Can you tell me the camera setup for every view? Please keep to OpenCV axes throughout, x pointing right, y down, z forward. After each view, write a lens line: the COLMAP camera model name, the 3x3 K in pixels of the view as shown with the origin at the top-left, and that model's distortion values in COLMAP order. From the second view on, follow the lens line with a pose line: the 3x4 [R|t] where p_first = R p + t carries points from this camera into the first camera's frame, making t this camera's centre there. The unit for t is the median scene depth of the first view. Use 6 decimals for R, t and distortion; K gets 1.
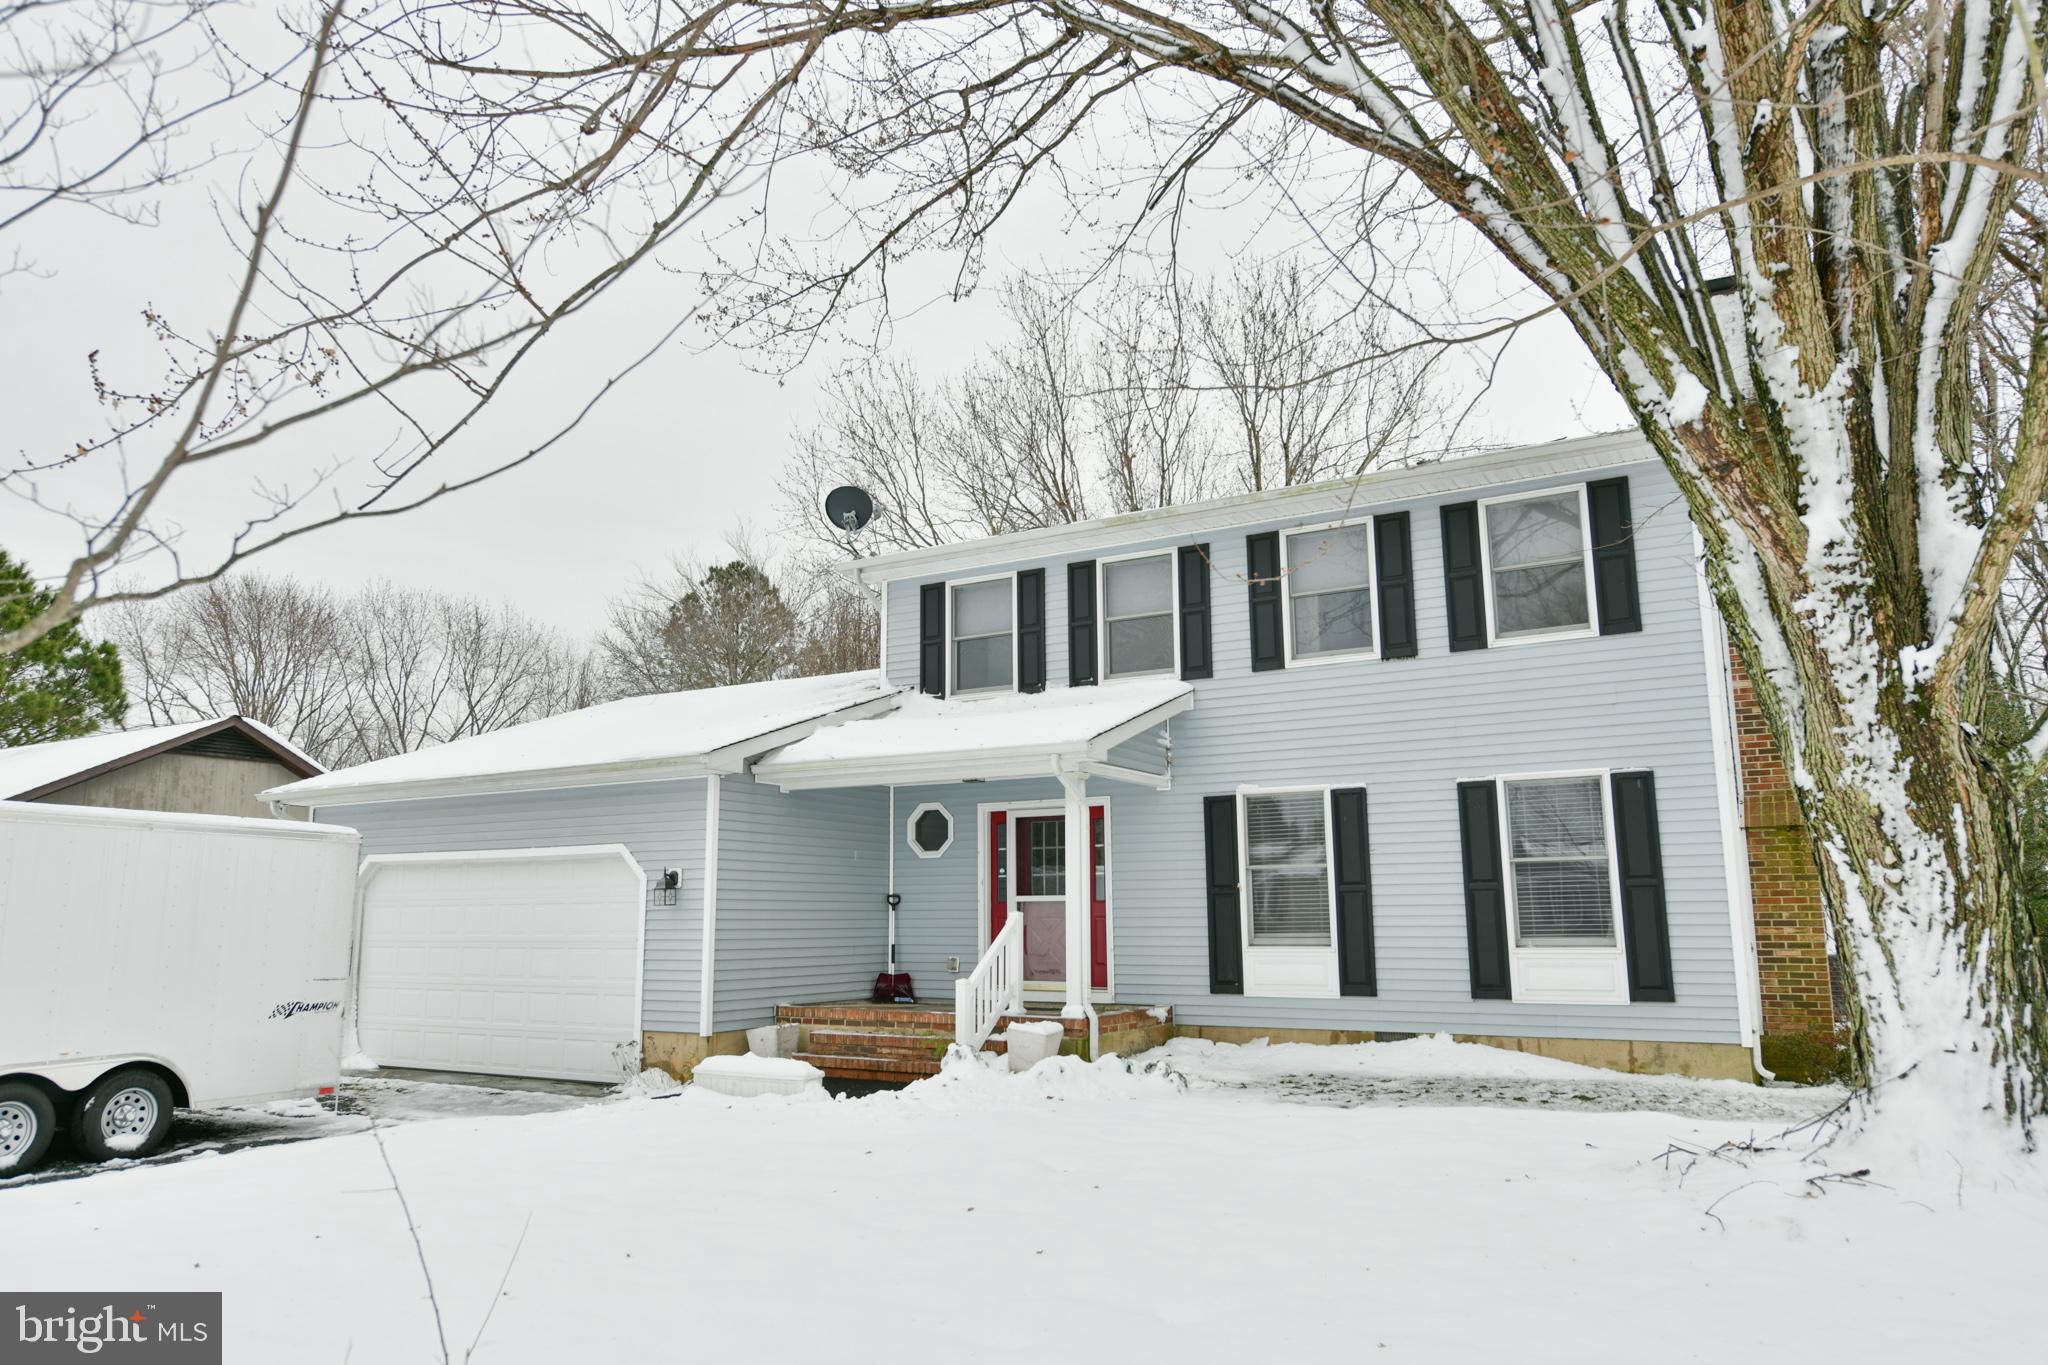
lens RADIAL K [[1390.4, 0, 1024.0], [0, 1390.4, 682.5], [0, 0, 1]] dist [-0.000582, -0.001340]
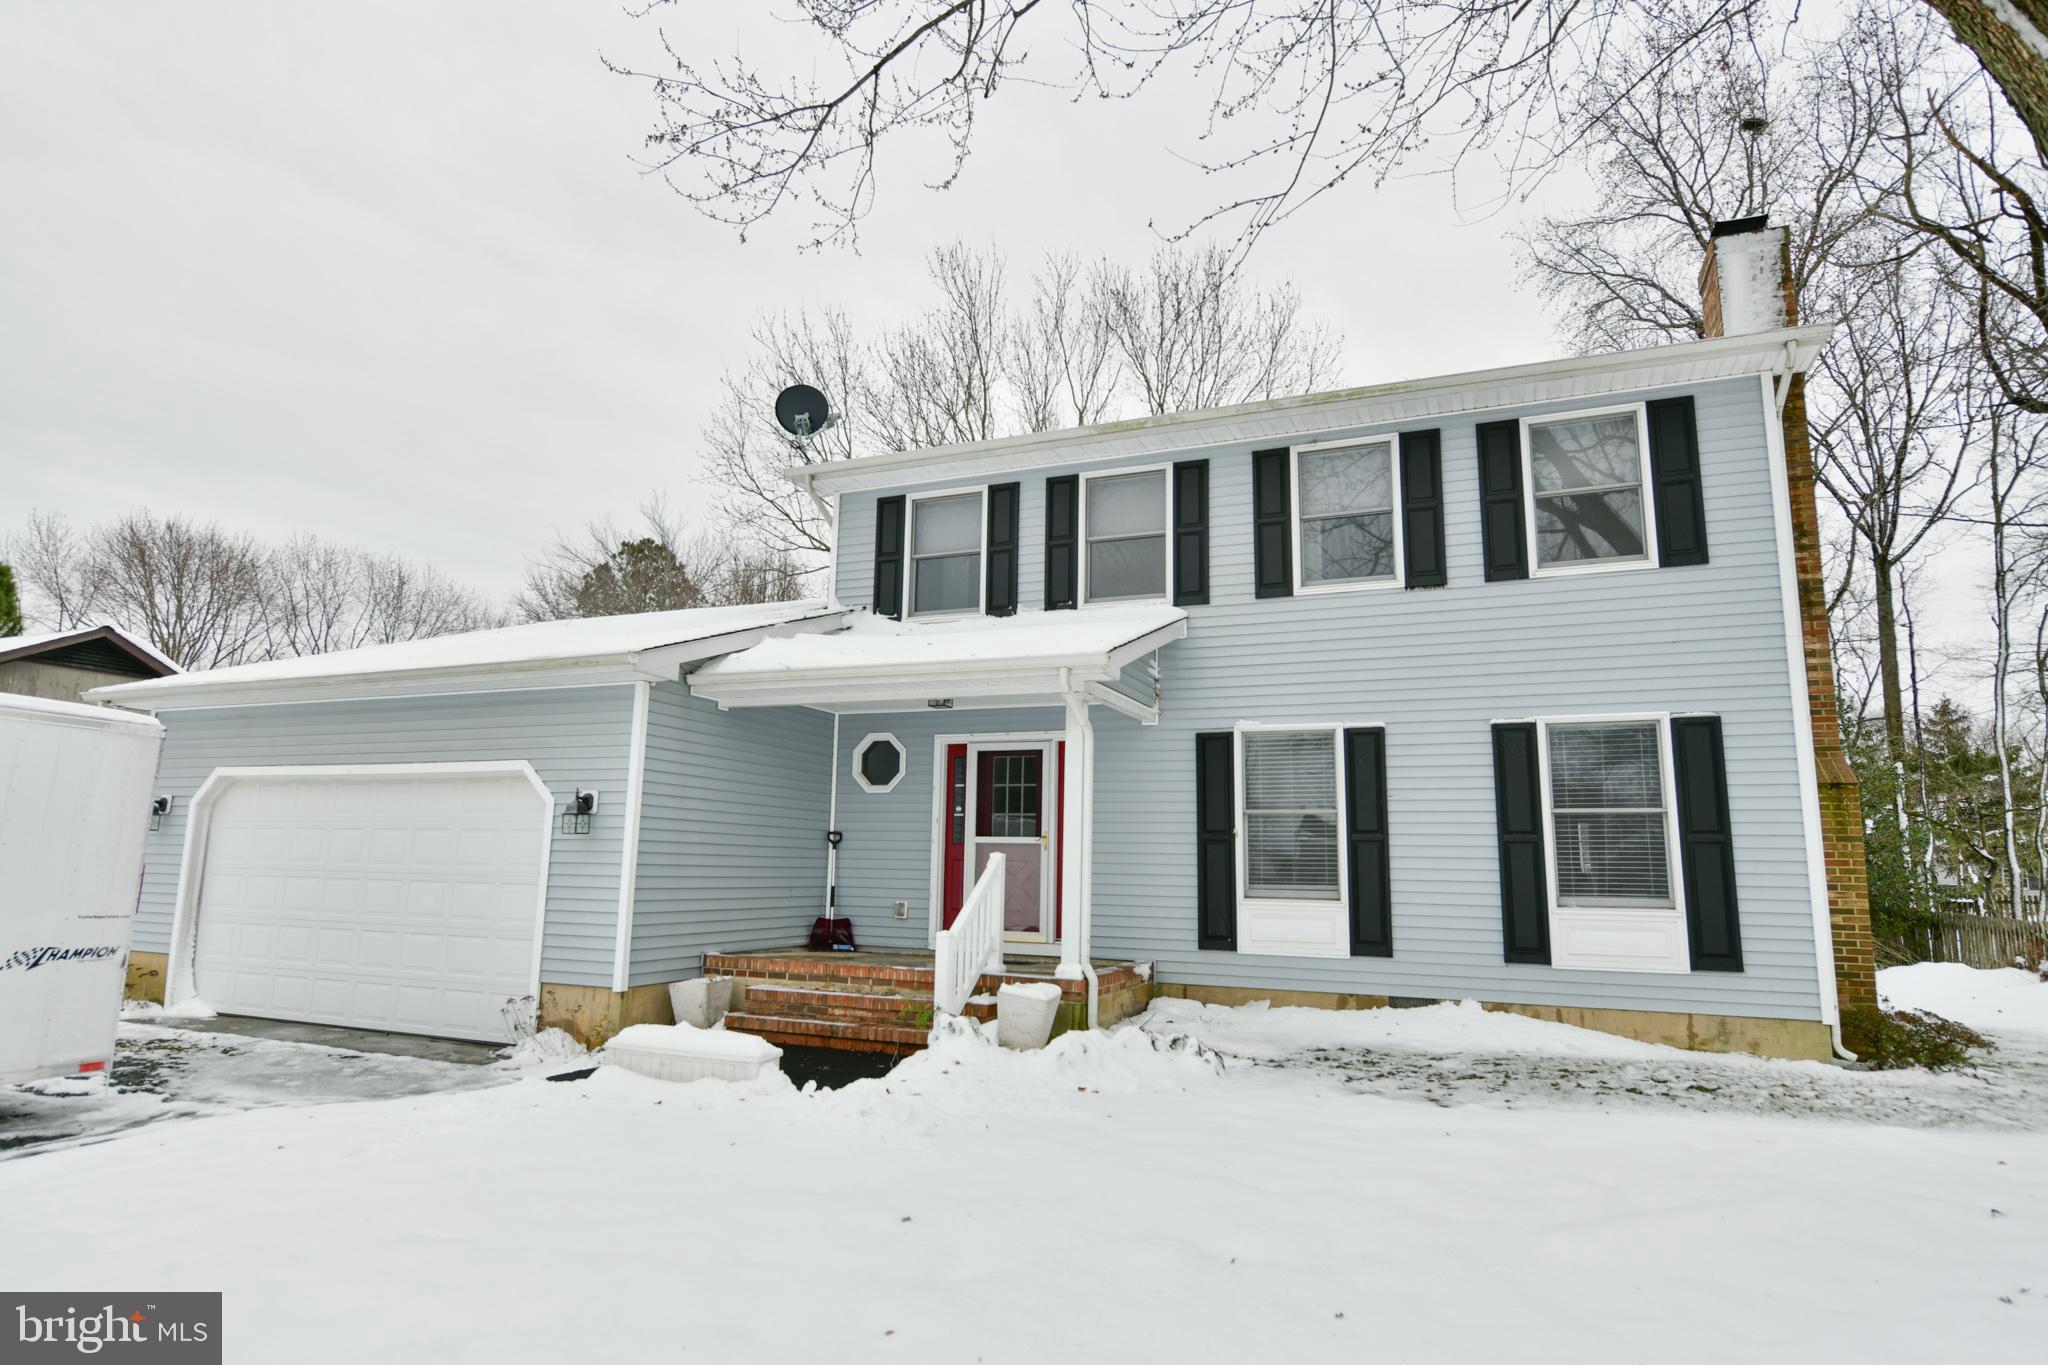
lens RADIAL K [[1129.1, 0, 1024.0], [0, 1129.1, 682.5], [0, 0, 1]] dist [-0.004310, 0.000101]
pose [[0.990776, 0.046617, 0.127241, -0.080195], [-0.047498, 0.998864, 0.003896, 0.052900], [-0.126915, -0.009904, 0.991864, 0.288301]]
